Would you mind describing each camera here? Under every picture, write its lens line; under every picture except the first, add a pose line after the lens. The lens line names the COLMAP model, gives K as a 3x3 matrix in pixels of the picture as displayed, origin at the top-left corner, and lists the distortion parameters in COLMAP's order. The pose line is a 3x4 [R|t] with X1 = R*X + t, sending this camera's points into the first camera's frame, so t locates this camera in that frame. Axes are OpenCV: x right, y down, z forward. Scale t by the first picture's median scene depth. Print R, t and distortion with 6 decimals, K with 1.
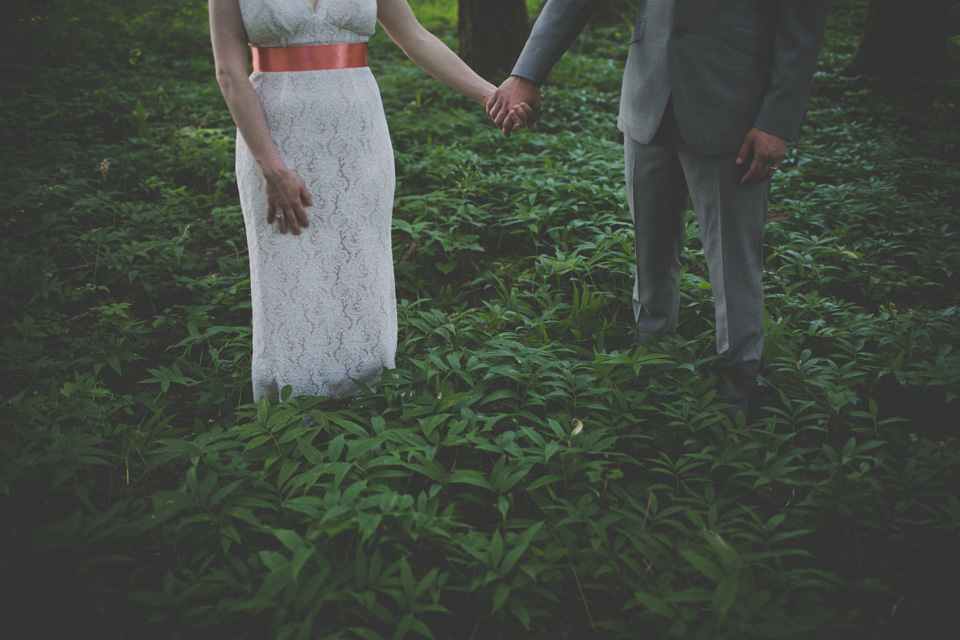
lens RADIAL K [[932.2, 0, 480.0], [0, 932.2, 320.0], [0, 0, 1]] dist [-0.070655, 0.072701]
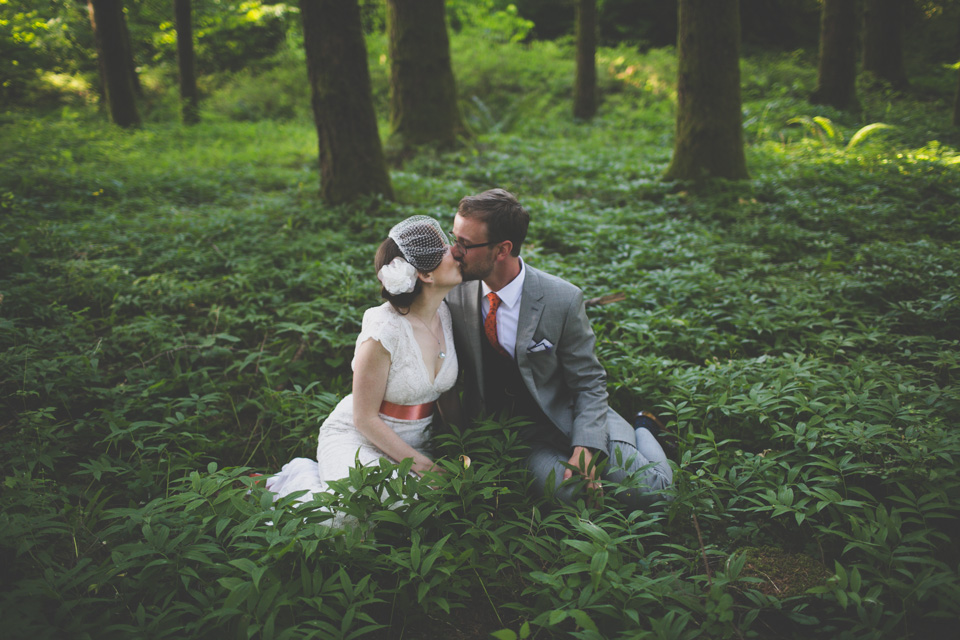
lens RADIAL K [[932.2, 0, 480.0], [0, 932.2, 320.0], [0, 0, 1]] dist [-0.070655, 0.072701]
pose [[0.985436, -0.073376, 0.153403, -0.030286], [0.093390, 0.987417, -0.127616, 0.049395], [-0.142109, 0.140084, 0.979889, -0.121530]]
